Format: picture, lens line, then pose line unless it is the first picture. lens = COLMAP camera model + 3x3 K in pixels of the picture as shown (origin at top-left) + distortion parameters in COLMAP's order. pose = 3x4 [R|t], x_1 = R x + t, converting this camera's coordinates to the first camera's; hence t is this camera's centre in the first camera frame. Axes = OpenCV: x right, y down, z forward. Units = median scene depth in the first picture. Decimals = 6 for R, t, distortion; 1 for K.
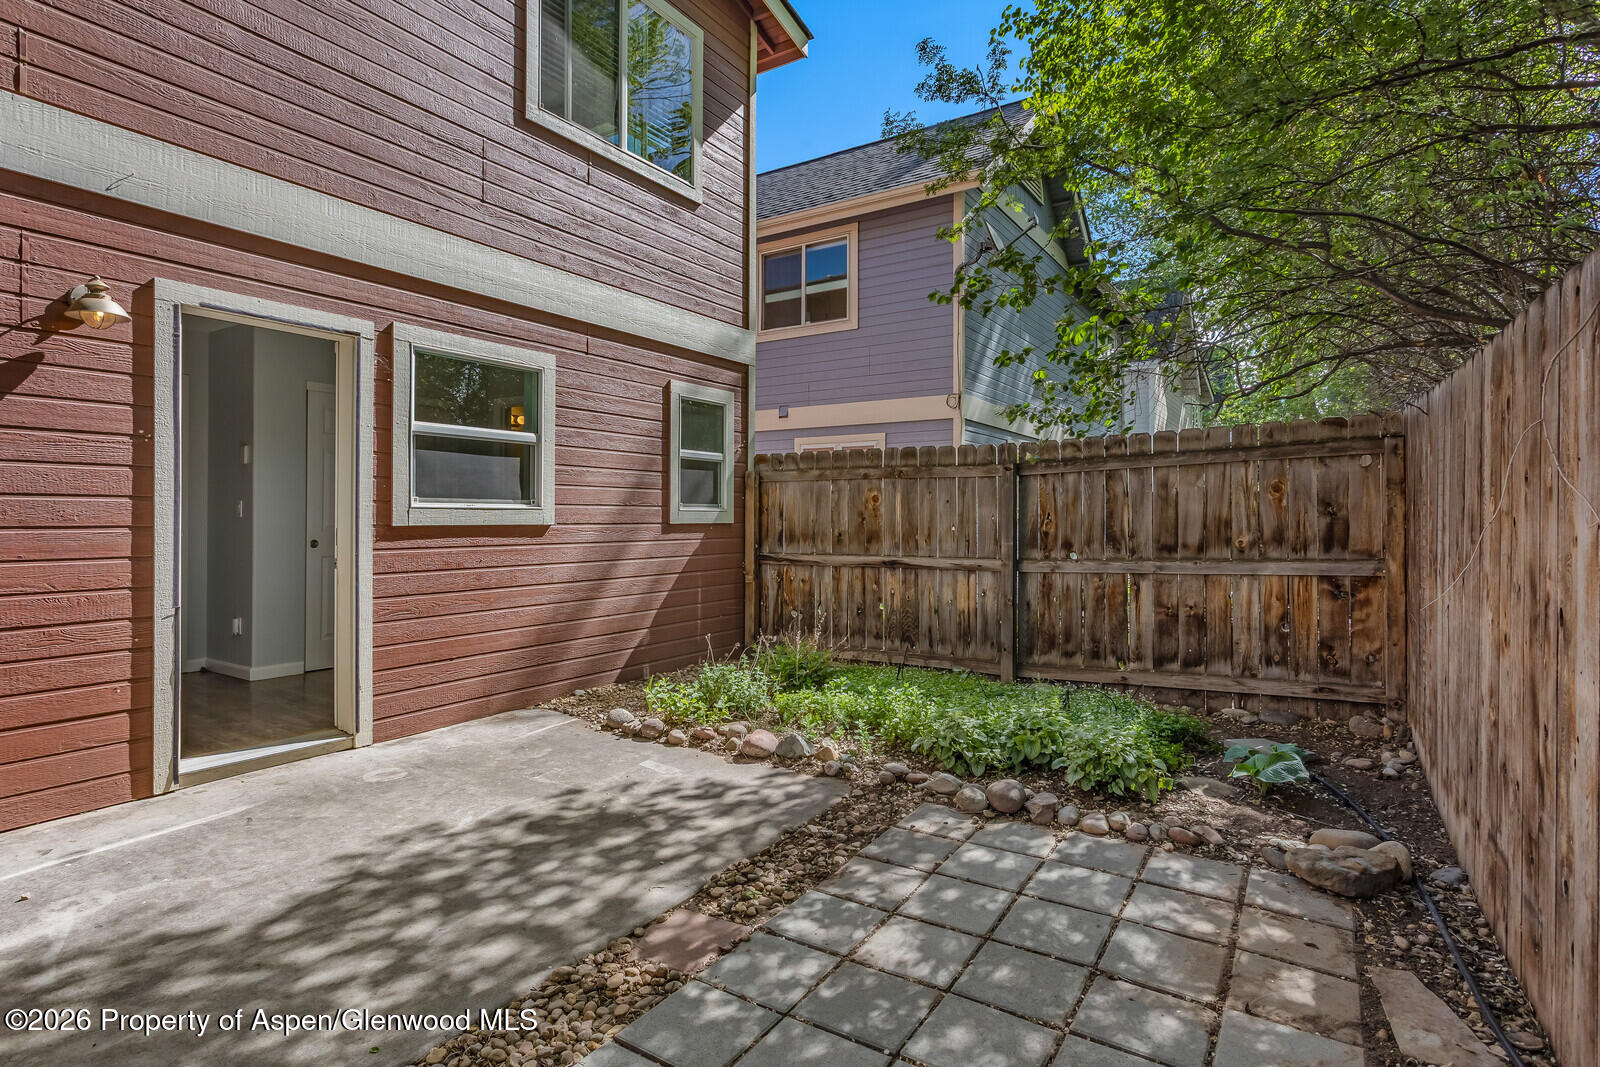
lens RADIAL K [[819.4, 0, 799.5], [0, 819.4, 525.1], [0, 0, 1]] dist [-0.004247, 0.004870]
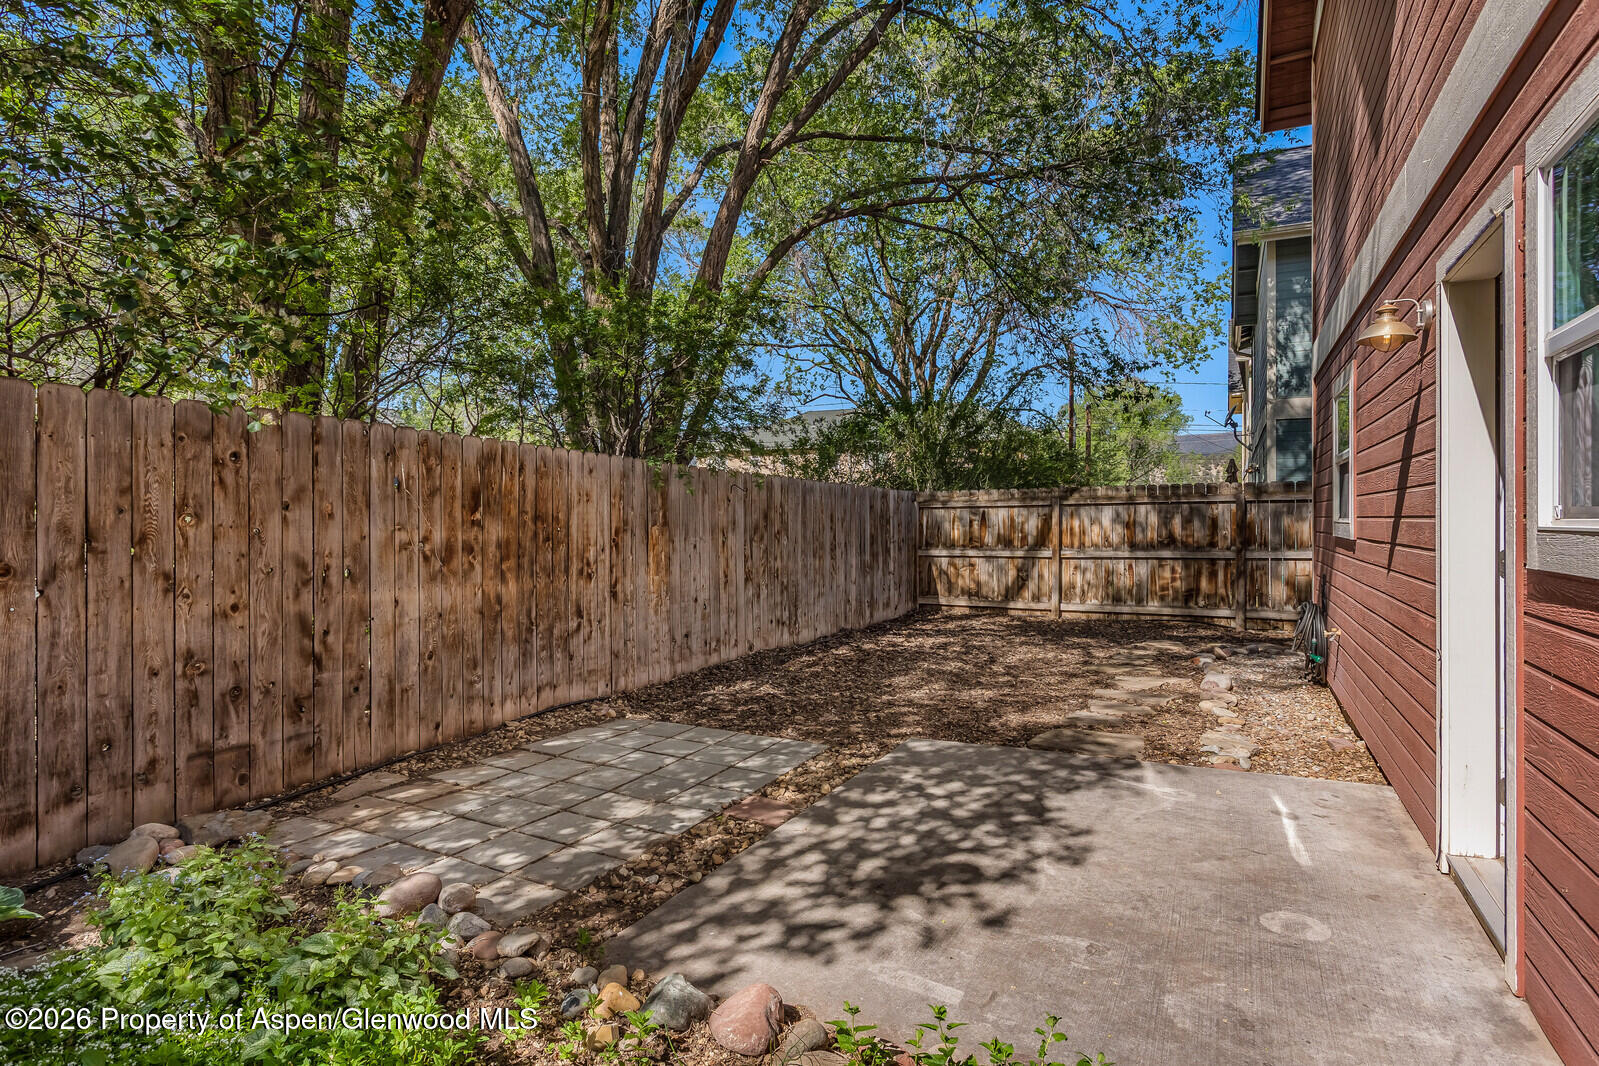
lens RADIAL K [[818.9, 0, 799.5], [0, 818.9, 521.2], [0, 0, 1]] dist [-0.004247, 0.004870]
pose [[-0.994793, -0.005205, -0.101784, -0.038795], [-0.006837, 0.999854, 0.015684, -0.044888], [0.101688, 0.016299, -0.994683, 2.092230]]
